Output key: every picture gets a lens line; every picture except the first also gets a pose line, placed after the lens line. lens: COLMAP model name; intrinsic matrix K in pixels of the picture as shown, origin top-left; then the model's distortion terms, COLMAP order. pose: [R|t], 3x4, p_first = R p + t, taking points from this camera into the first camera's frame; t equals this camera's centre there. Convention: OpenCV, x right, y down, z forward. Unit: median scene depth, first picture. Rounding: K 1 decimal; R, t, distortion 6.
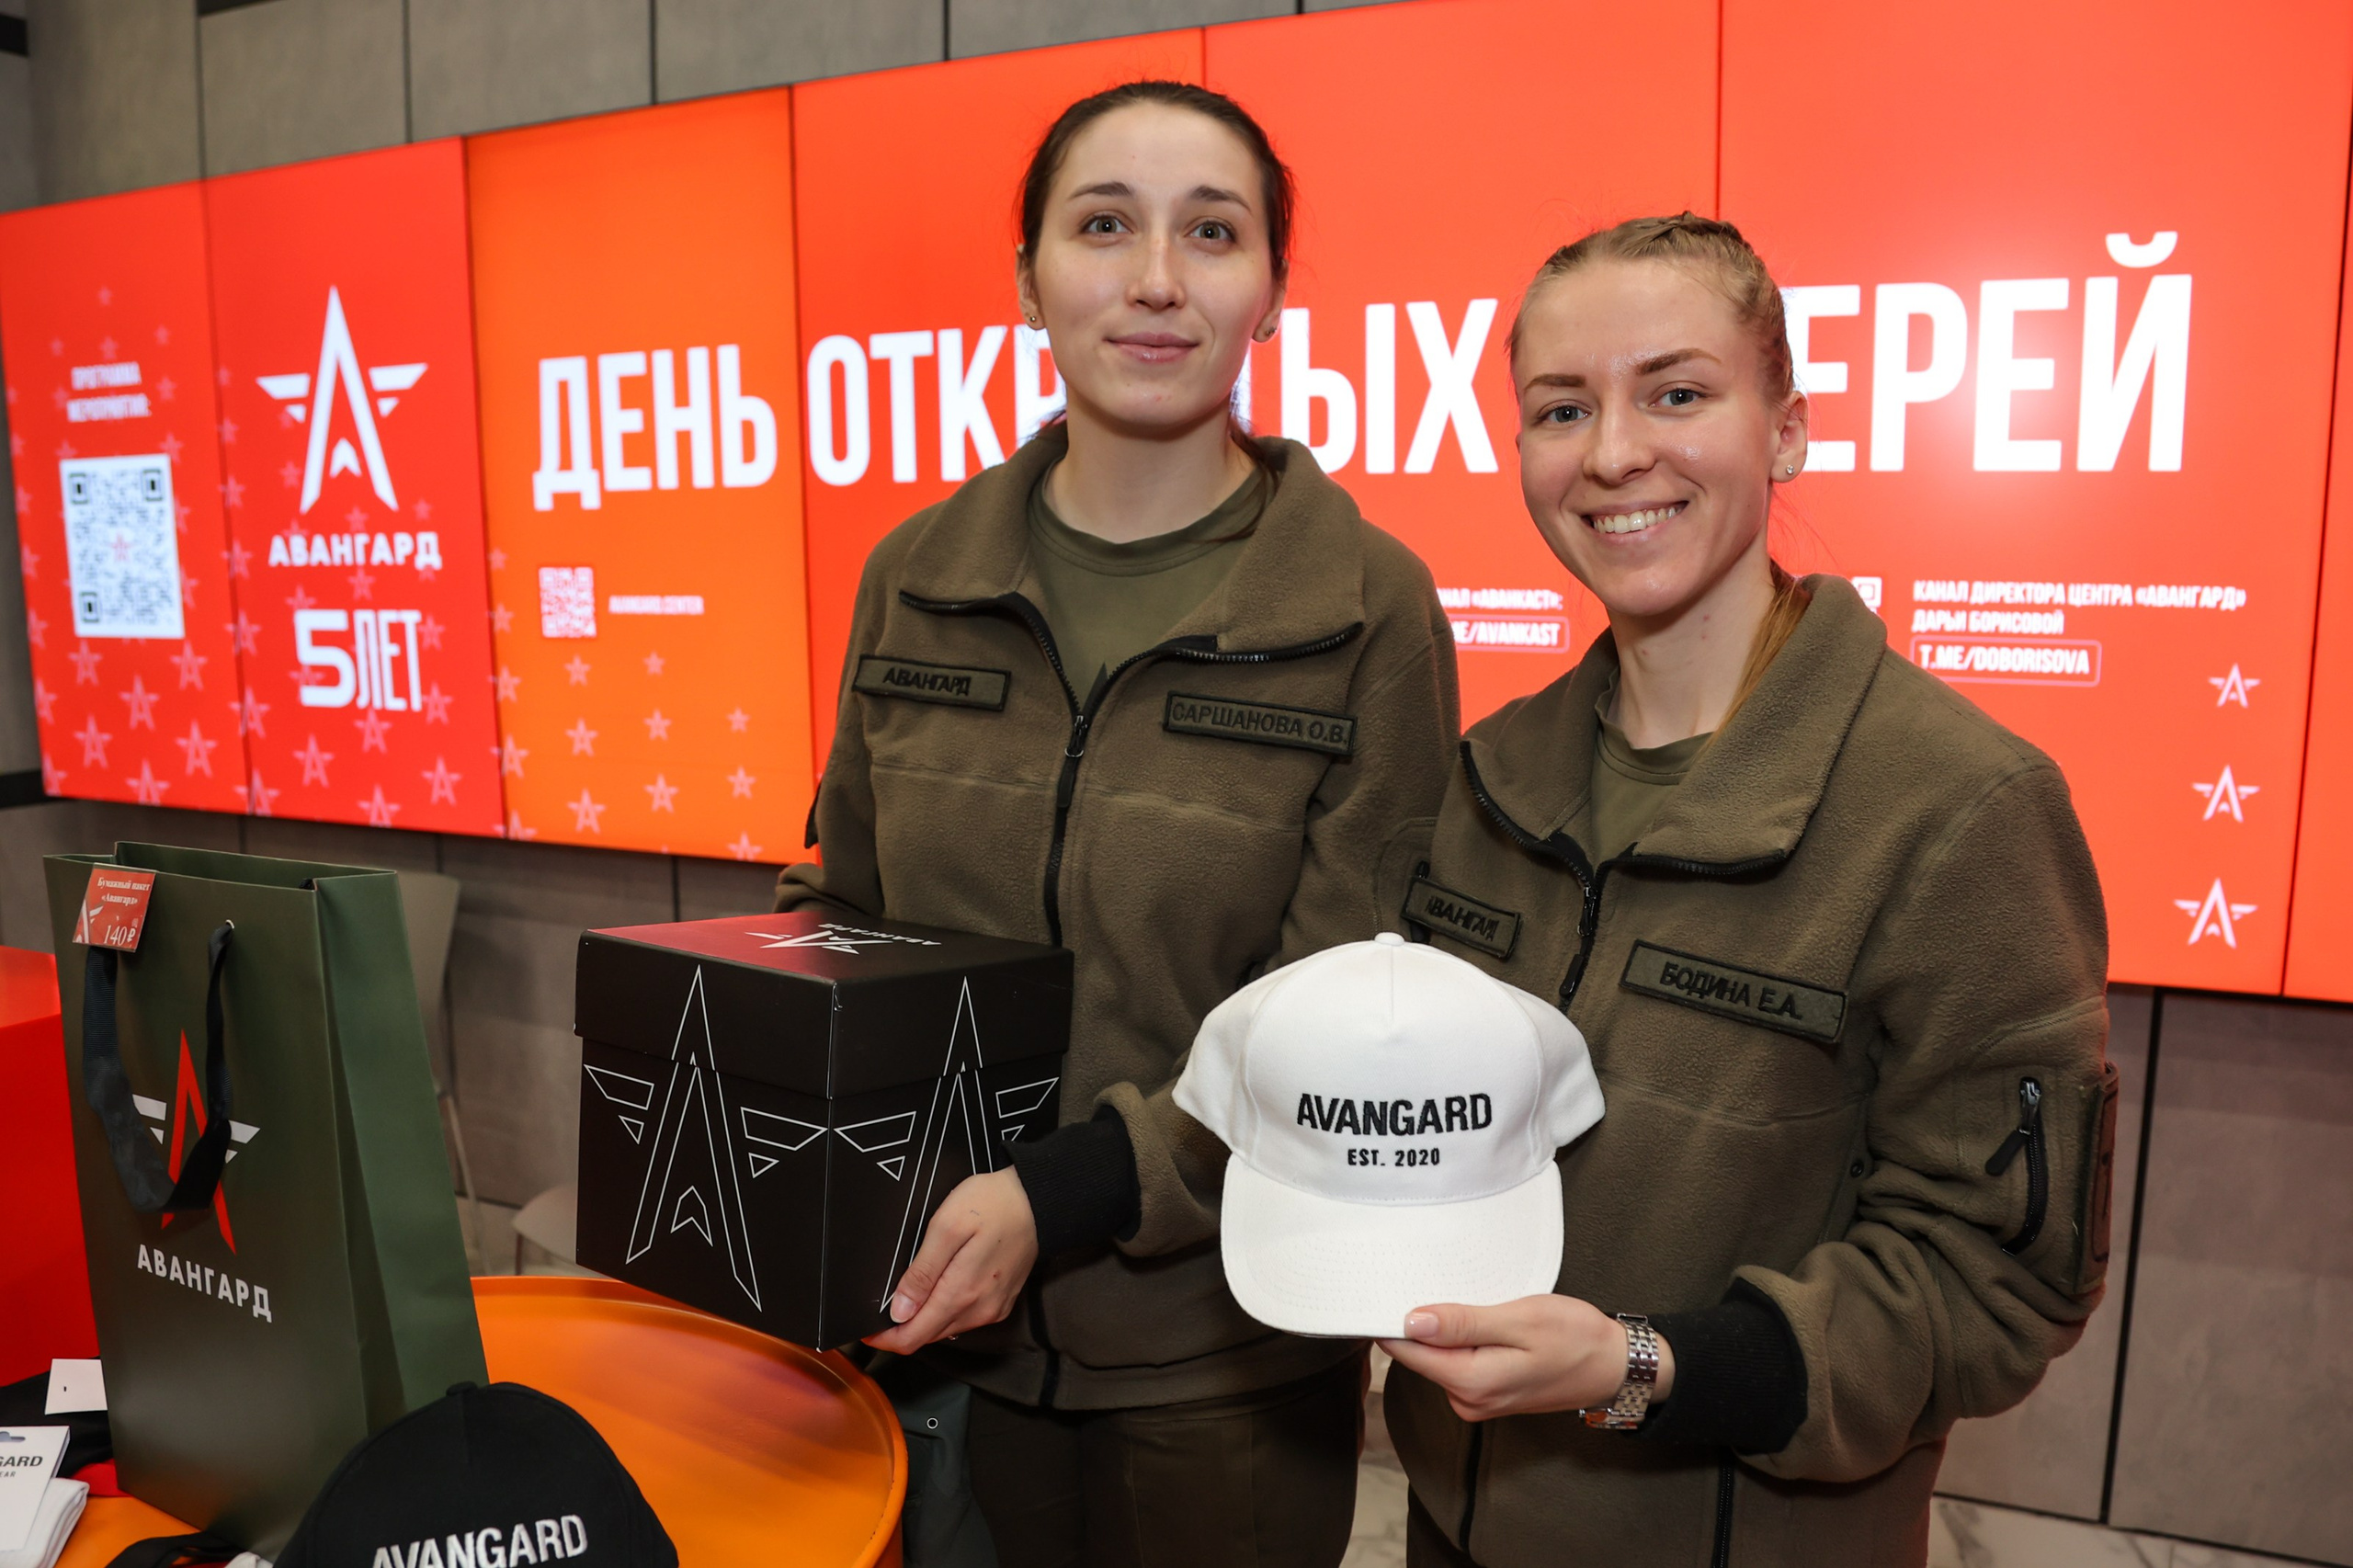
lens RADIAL K [[1933.9, 0, 1176.5], [0, 1933.9, 784.0], [0, 0, 1]] dist [-0.132046, 0.001955]
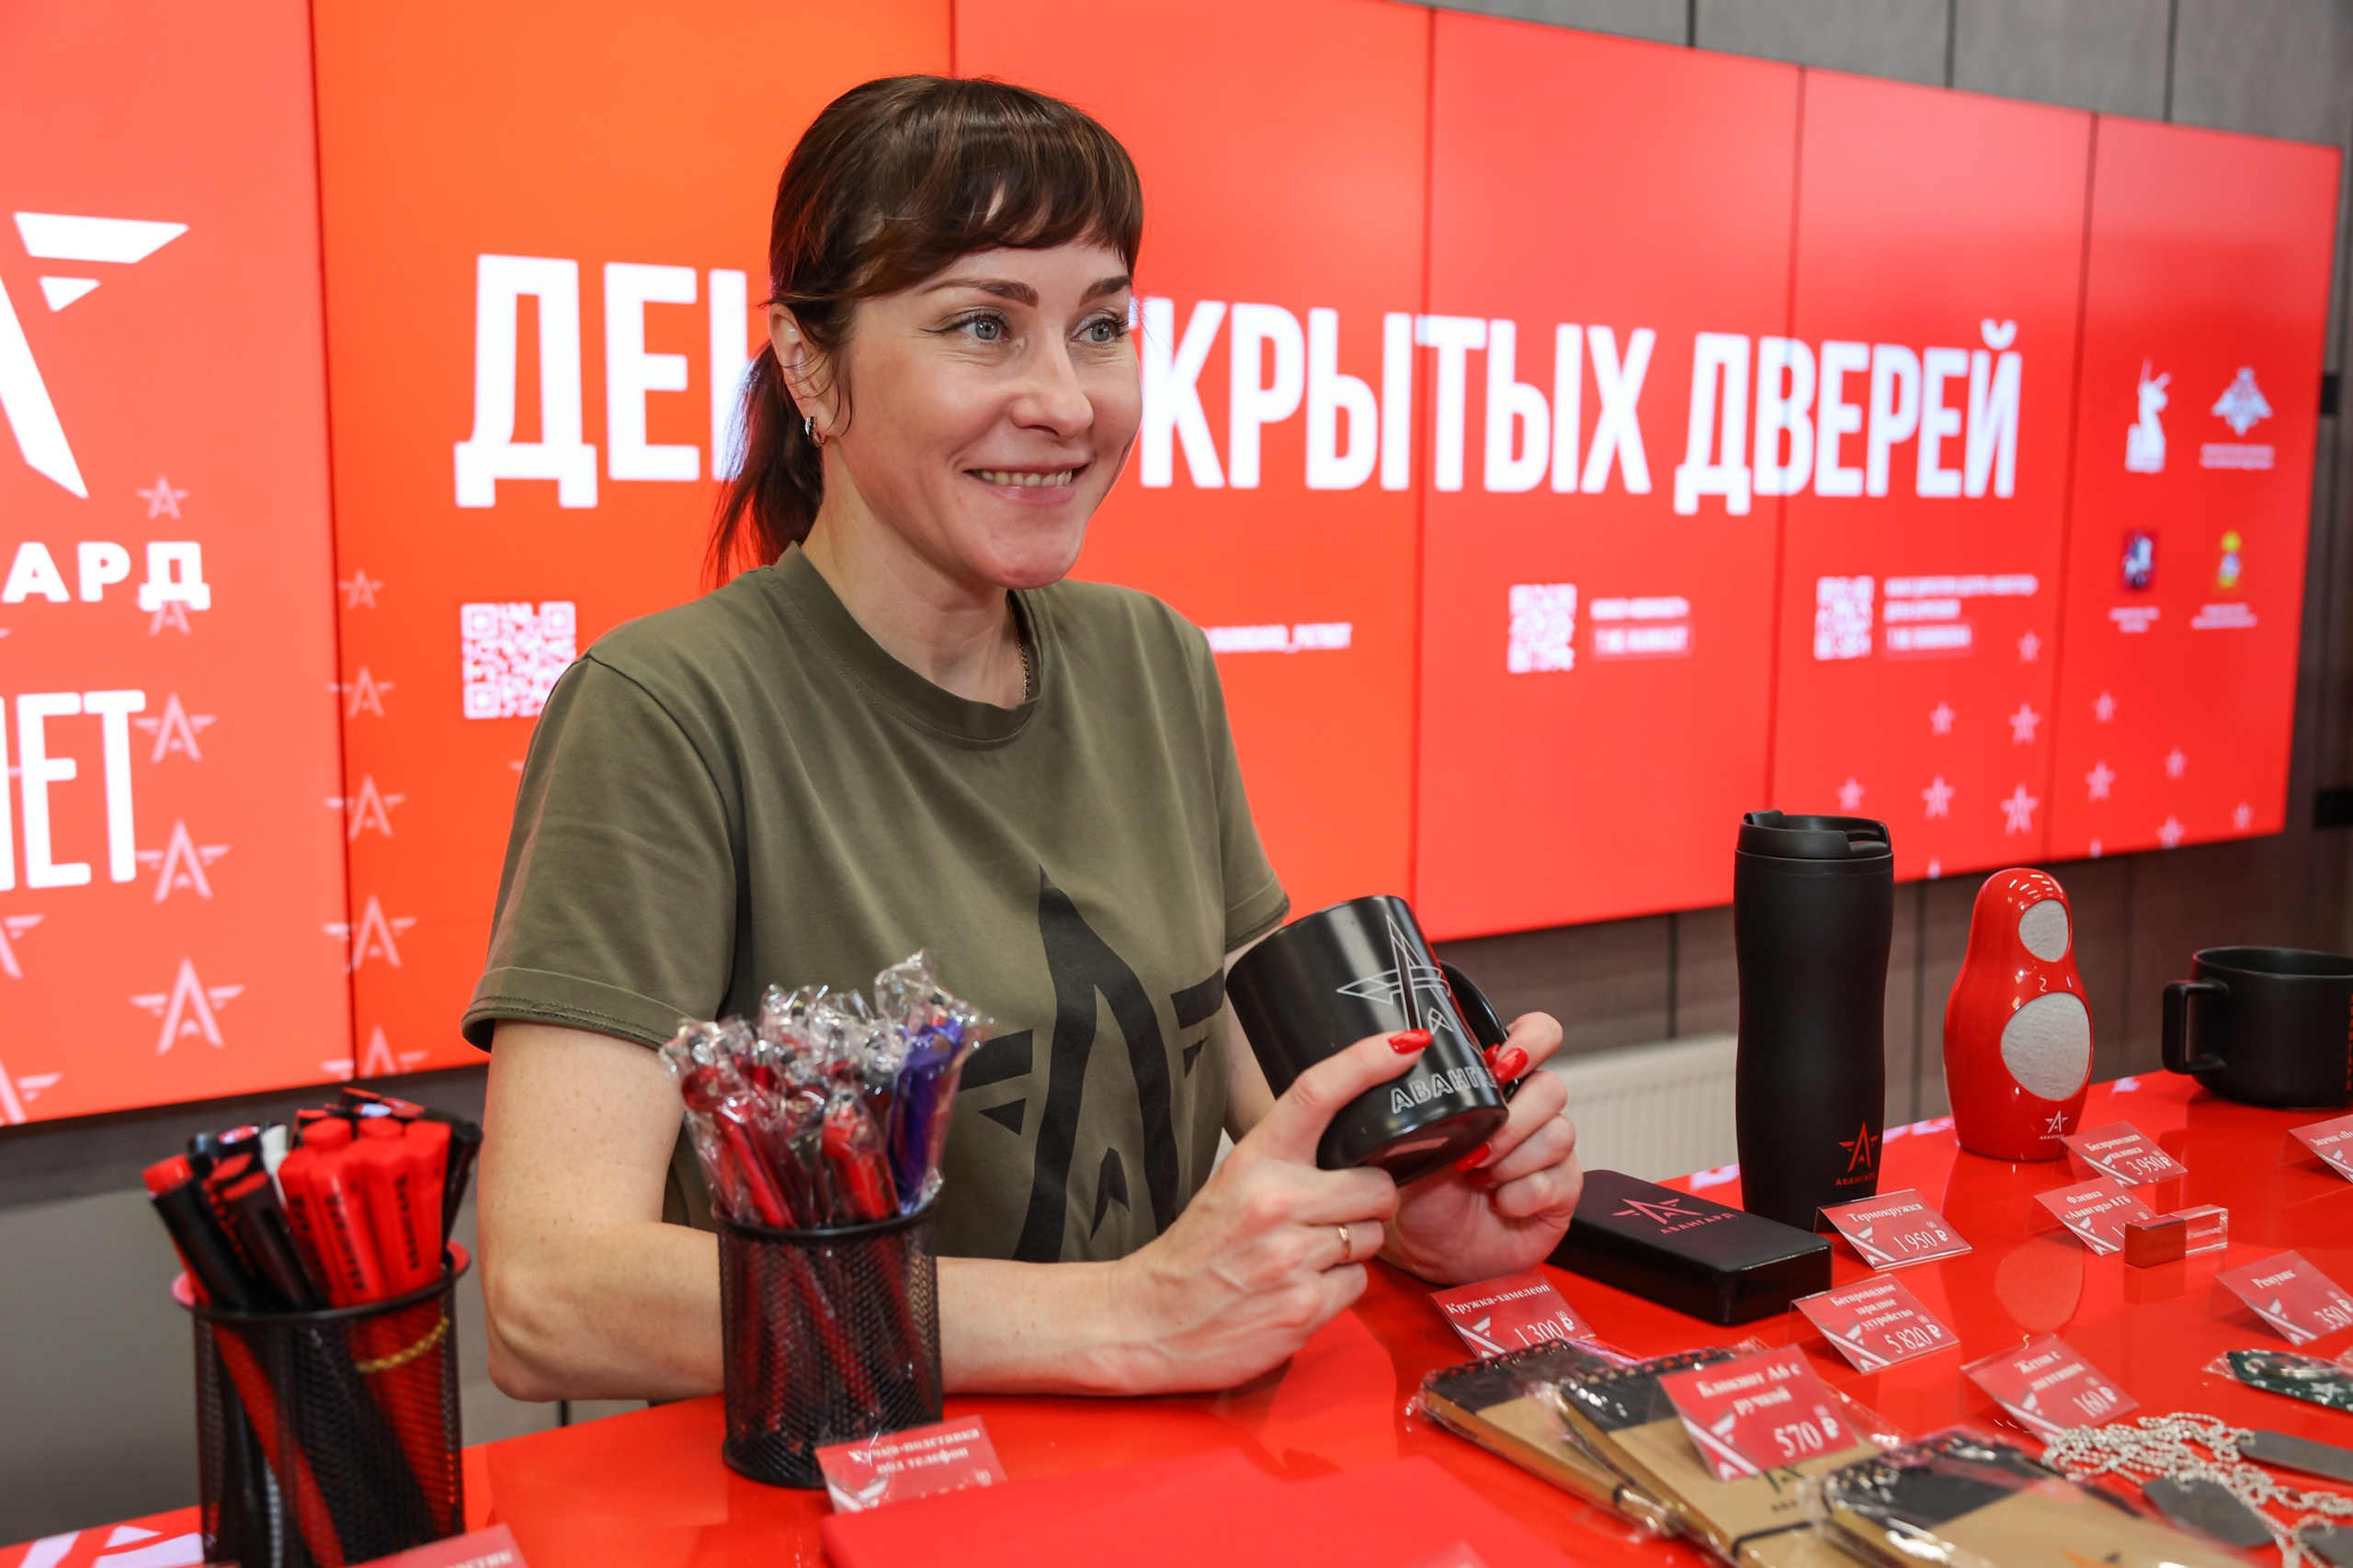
lens RADIAL K [[2313.7, 0, 1176.5], [0, 2313.7, 784.0], [0, 0, 1]] dist [0.000319, 0.089539]
pose [[0.492950, -0.089204, 0.865473, -0.948311], [0.115510, 0.992635, 0.036520, -0.064649], [-0.862356, 0.081968, 0.499623, 0.498117]]
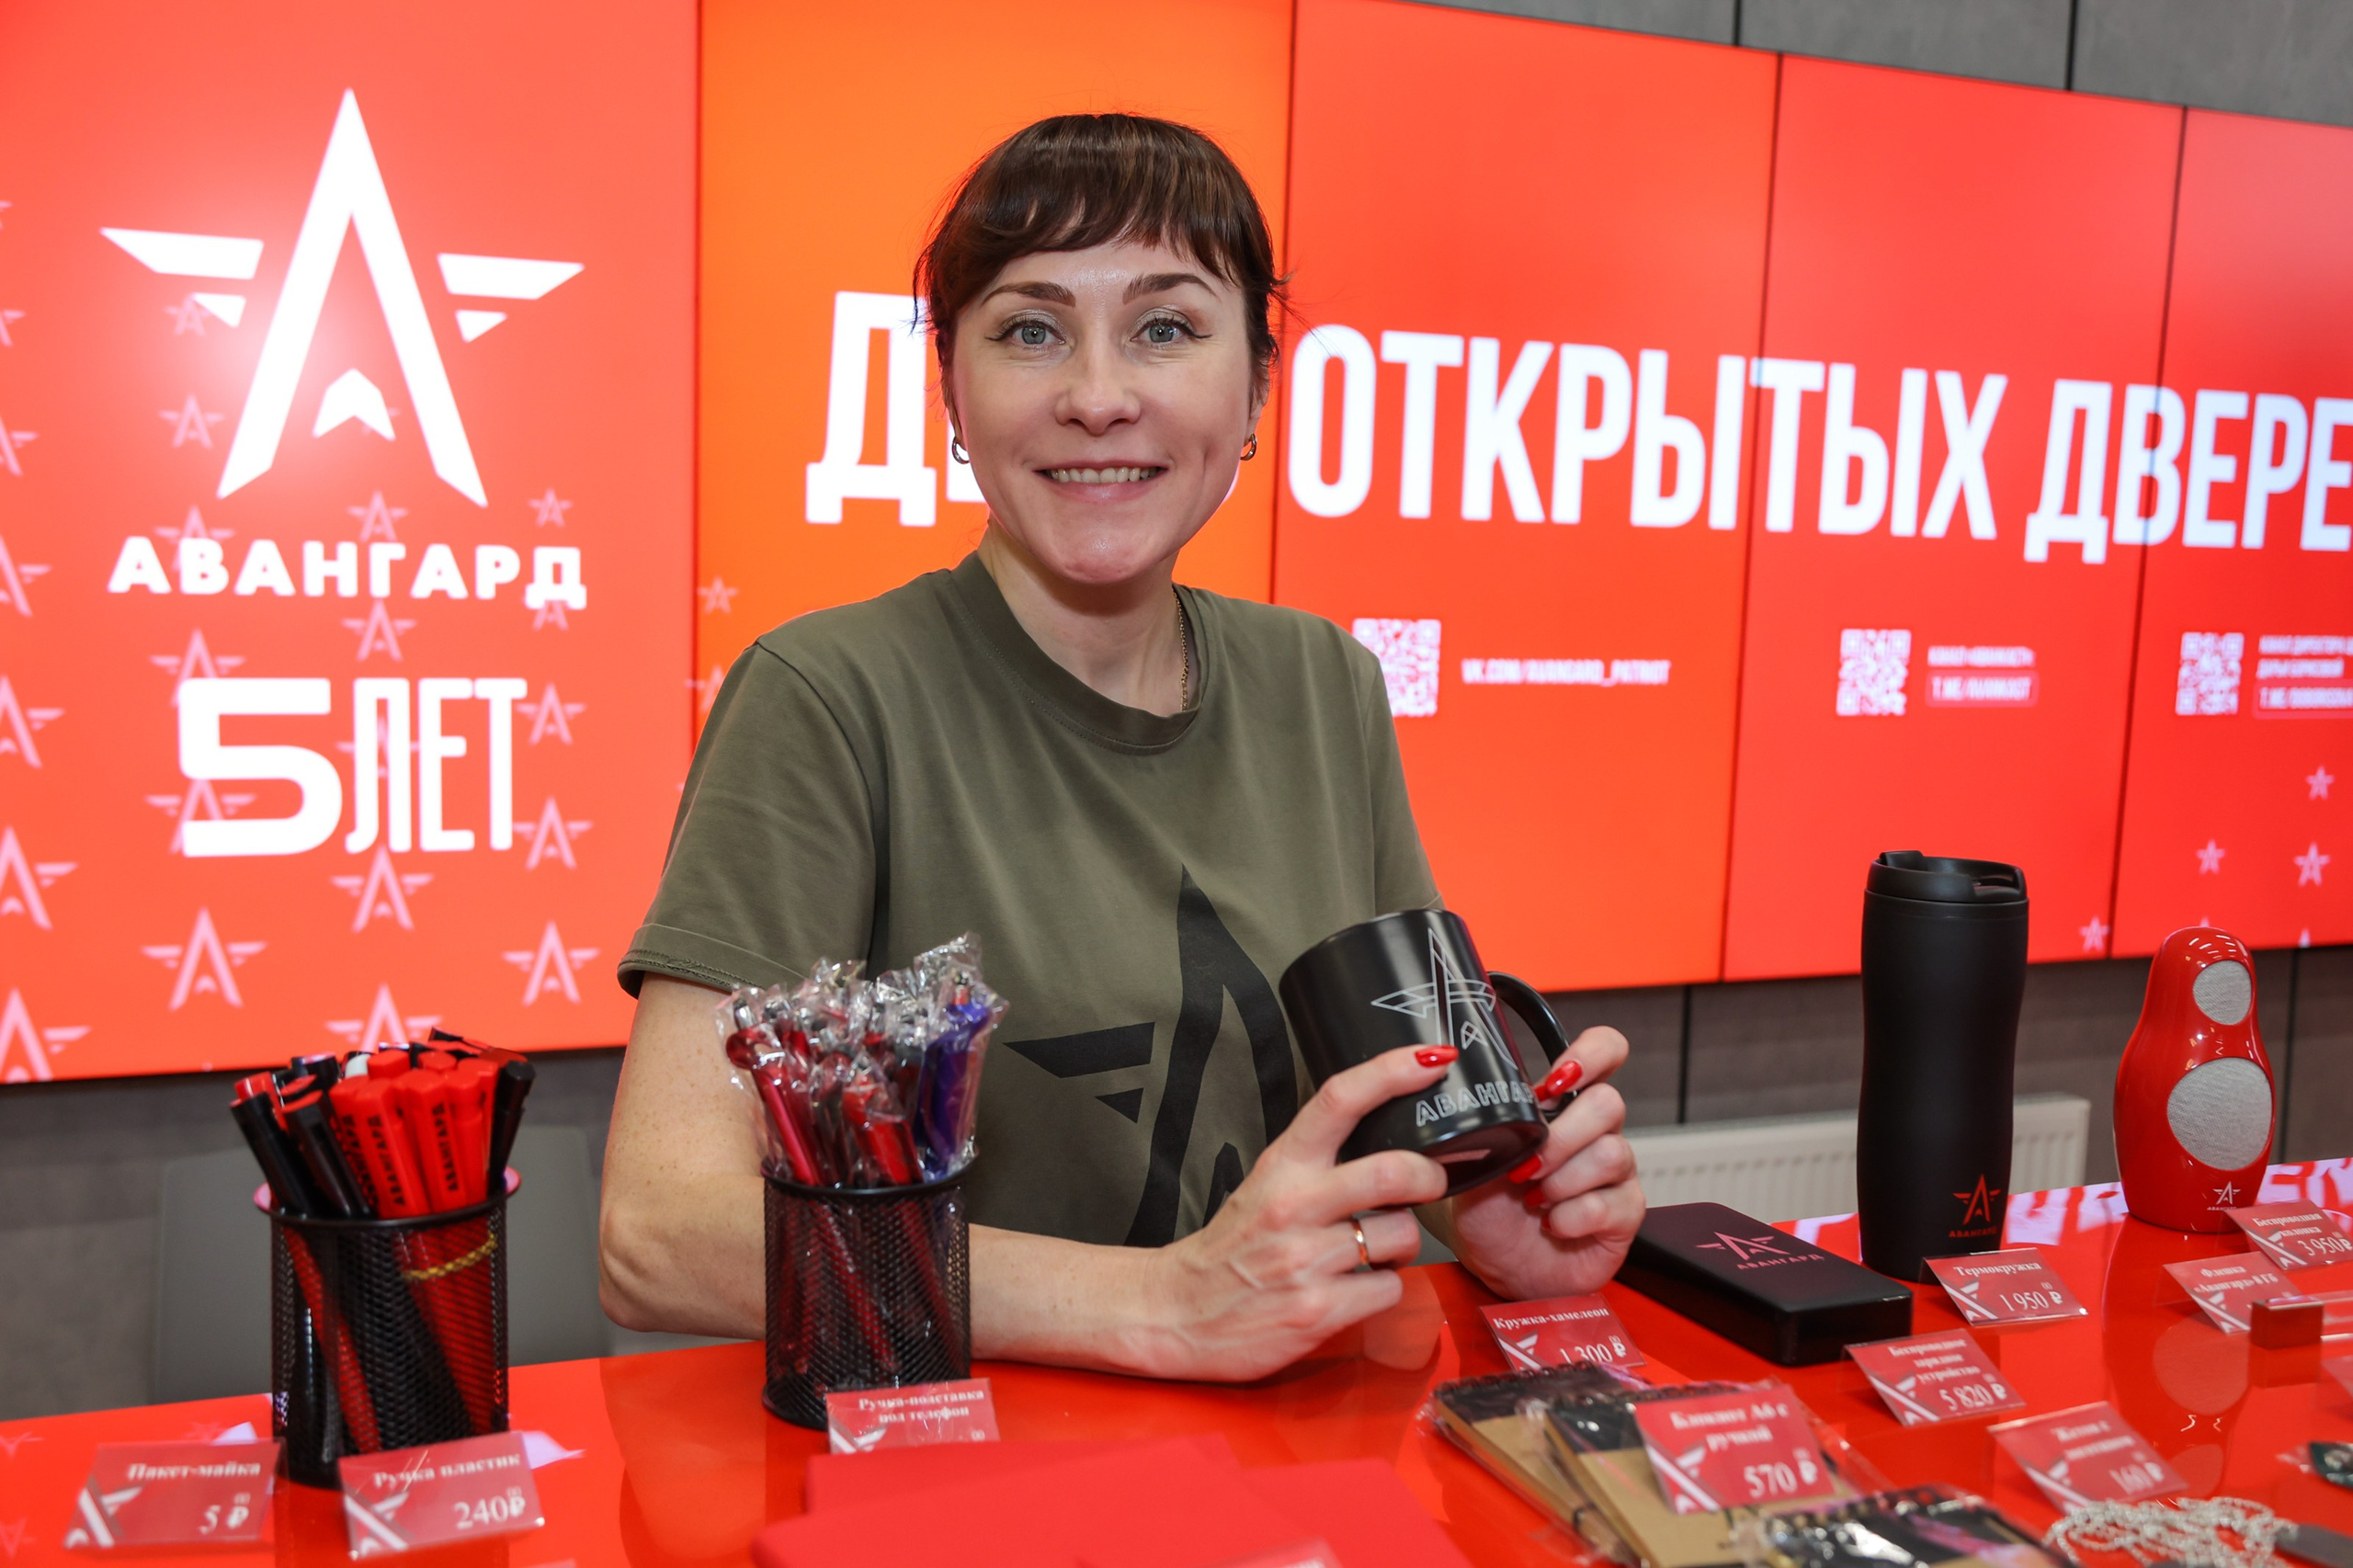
lens RADIAL K [[2220.4, 0, 1176.5], [0, 2220.4, 784.0], [0, 0, 1]] dist [0.004770, 0.028392]
pose [[0.649653, -0.052775, 0.758397, -0.919059], [0.072396, 0.997349, 0.007388, -0.057025], [-0.756776, 0.050105, 0.651751, 0.459059]]
